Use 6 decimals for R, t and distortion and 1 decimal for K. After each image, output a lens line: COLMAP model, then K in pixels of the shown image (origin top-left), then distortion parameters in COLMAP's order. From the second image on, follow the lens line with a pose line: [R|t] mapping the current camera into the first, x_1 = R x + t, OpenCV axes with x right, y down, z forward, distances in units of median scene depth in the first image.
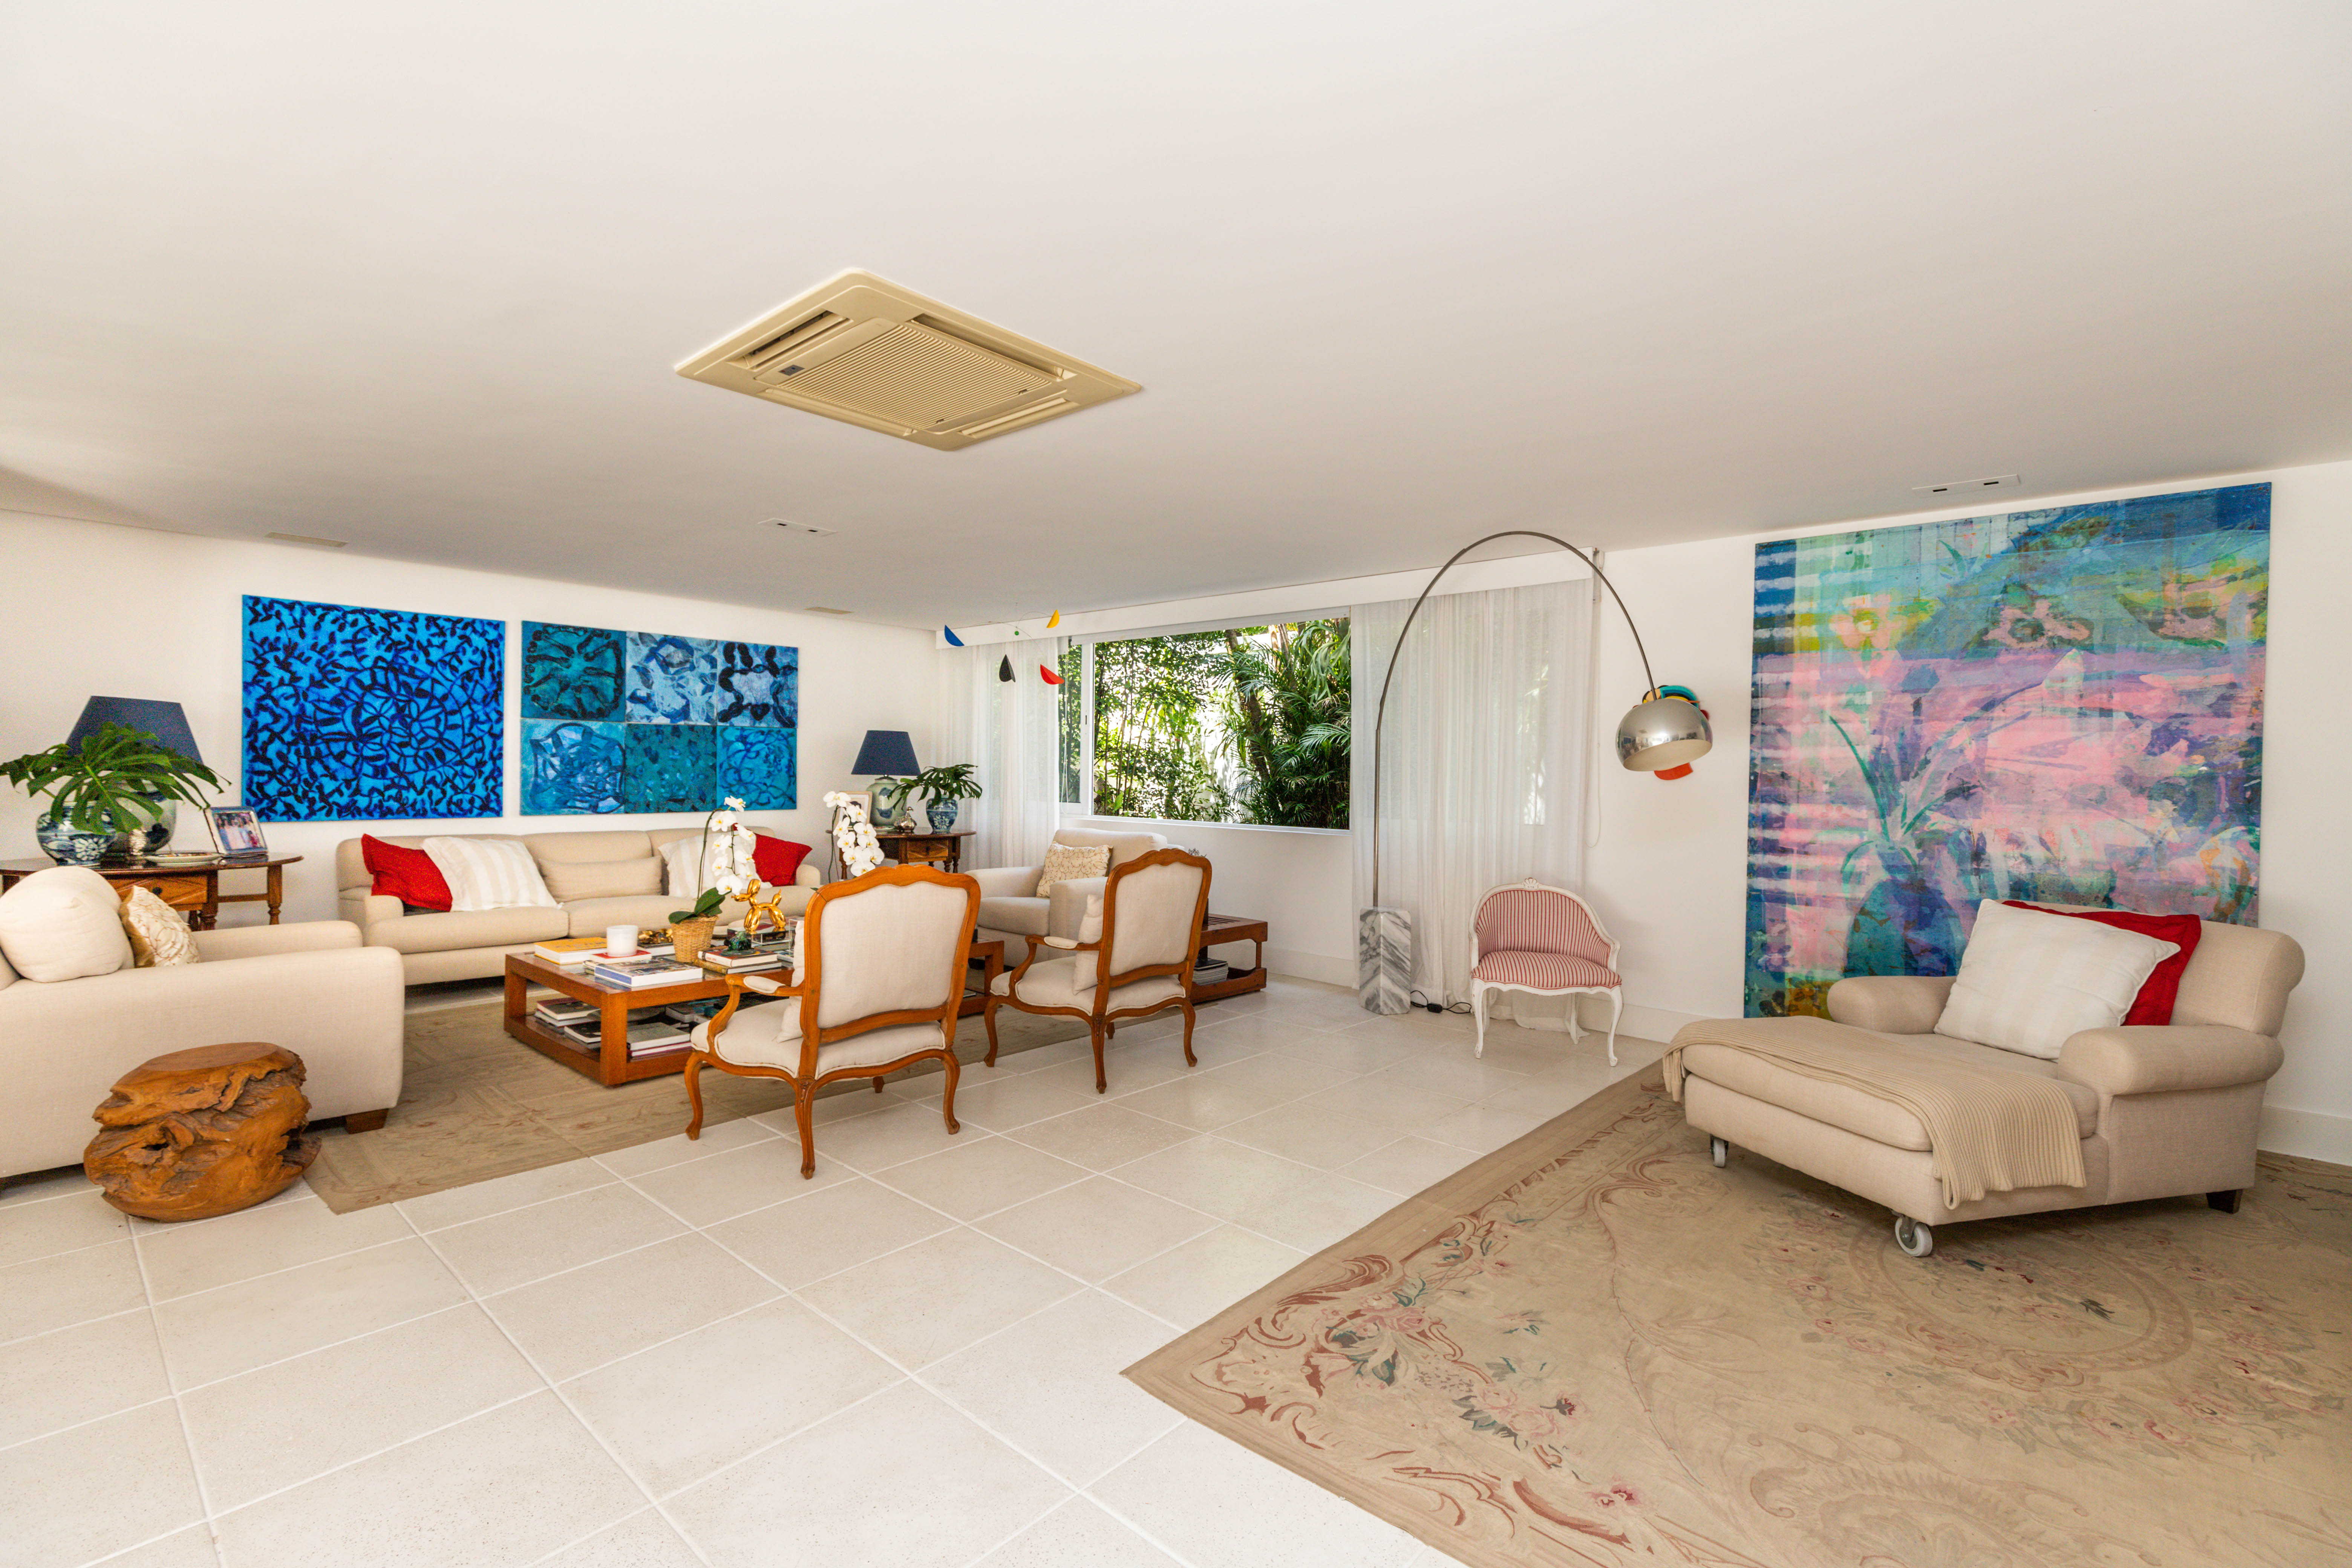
lens RADIAL K [[1060.7, 0, 1186.2], [0, 1060.7, 782.5], [0, 0, 1]] dist [0.008931, -0.001634]
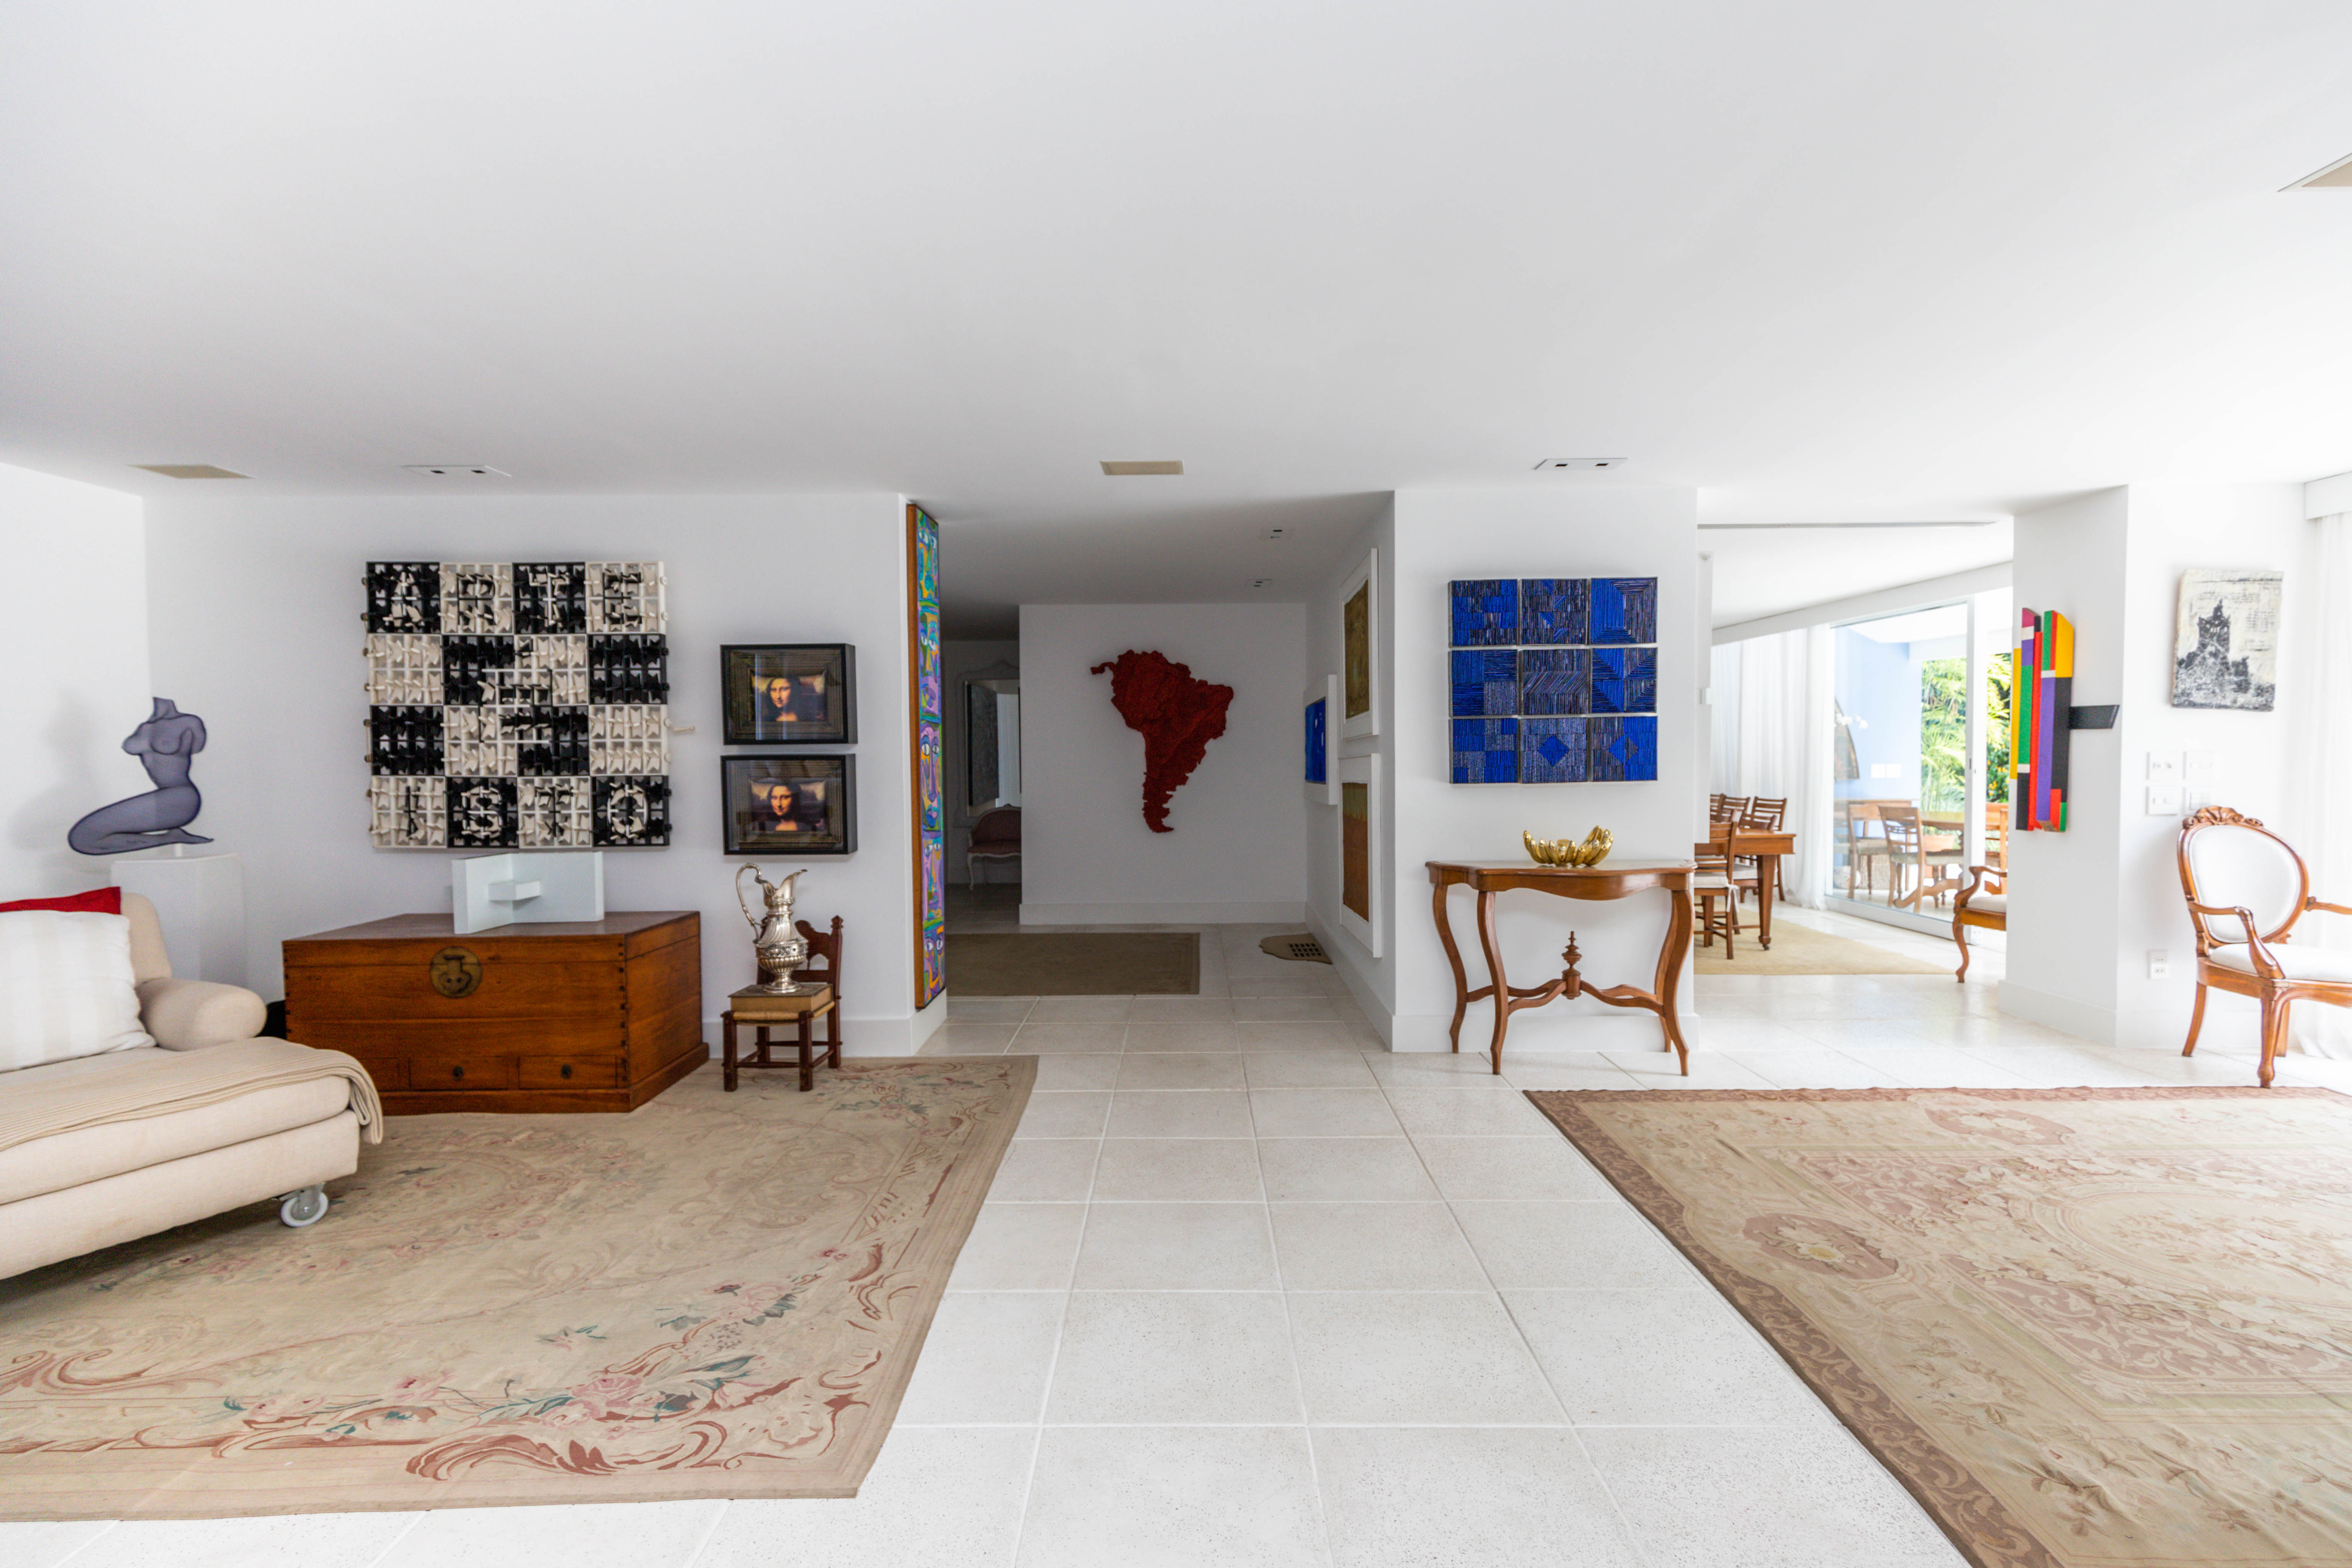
lens RADIAL K [[1060.7, 0, 1177.1], [0, 1060.7, 795.8], [0, 0, 1]] dist [0.008931, -0.001634]
pose [[-0.660278, -0.046432, 0.749584, -0.326972], [0.005365, 0.997770, 0.066531, -0.019301], [-0.751002, 0.047950, -0.658557, 0.524767]]
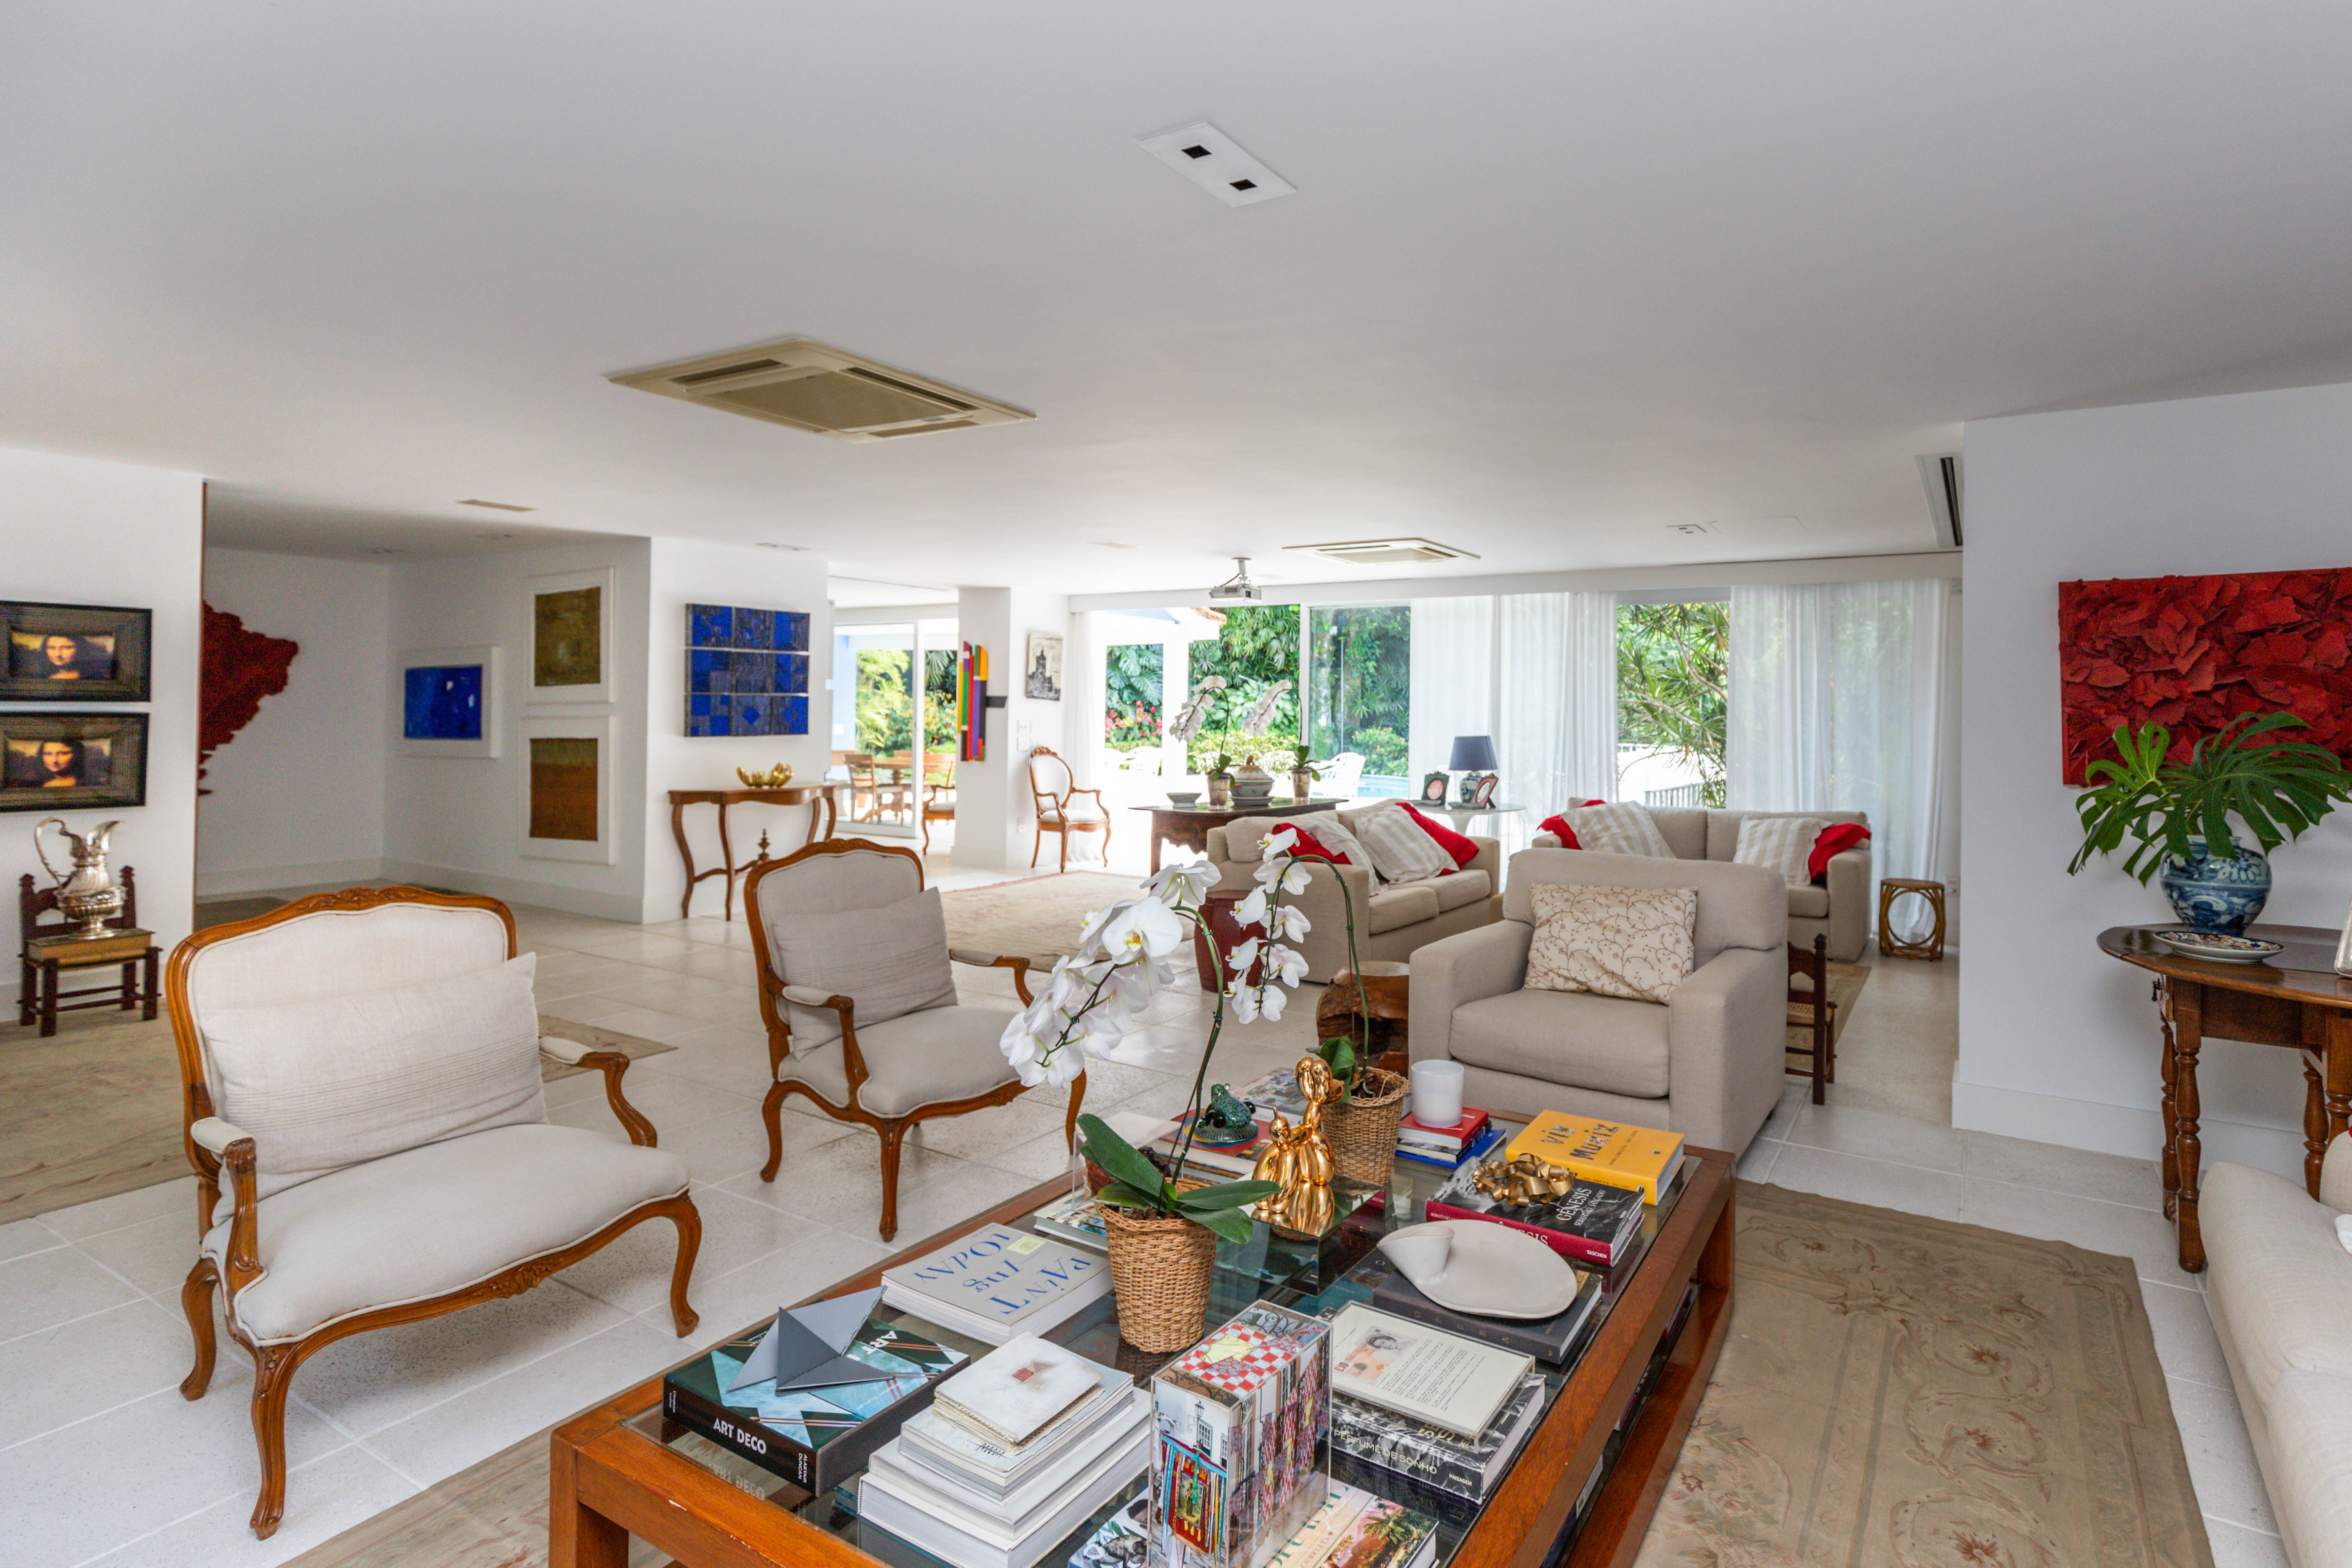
lens RADIAL K [[1185.3, 0, 1328.0], [0, 1185.3, 698.9], [0, 0, 1]] dist [0.004961, 0.000605]
pose [[-0.977341, -0.035069, -0.208747, -0.289329], [-0.035710, 0.999362, -0.000694, -0.041955], [0.208638, 0.006776, -0.977969, 1.305336]]
